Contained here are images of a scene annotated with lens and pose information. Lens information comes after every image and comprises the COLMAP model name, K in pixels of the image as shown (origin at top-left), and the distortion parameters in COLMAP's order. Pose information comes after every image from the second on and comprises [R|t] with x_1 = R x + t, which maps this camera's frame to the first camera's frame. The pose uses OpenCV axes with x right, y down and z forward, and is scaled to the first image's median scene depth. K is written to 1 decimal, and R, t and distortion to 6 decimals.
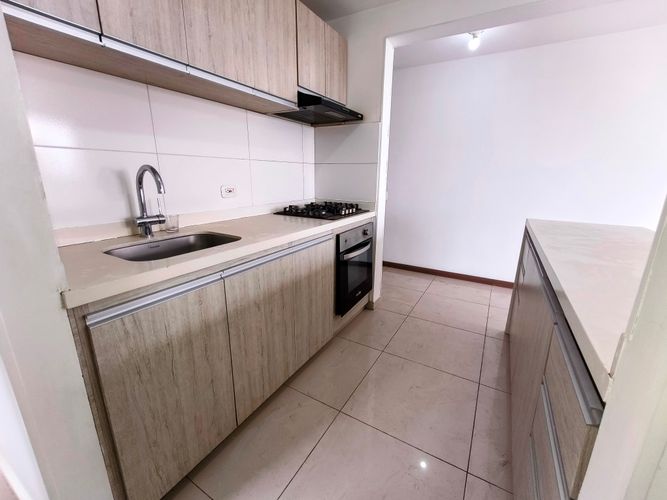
lens RADIAL K [[281.9, 0, 334.0], [0, 281.9, 245.1], [0, 0, 1]] dist [-0.015521, 0.000453]
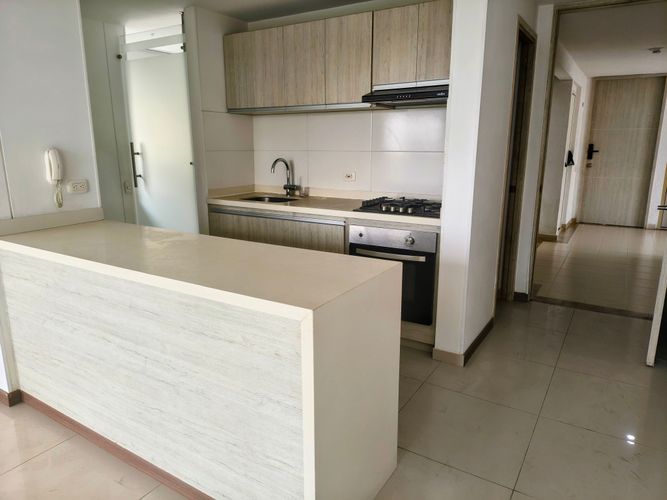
lens RADIAL K [[455.1, 0, 331.2], [0, 455.1, 241.6], [0, 0, 1]] dist [0.007078, -0.002697]
pose [[-0.042152, 0.207386, -0.977351, 1.968395], [-0.241604, 0.947072, 0.211381, -0.376067], [0.969459, 0.245042, 0.010185, 1.106281]]
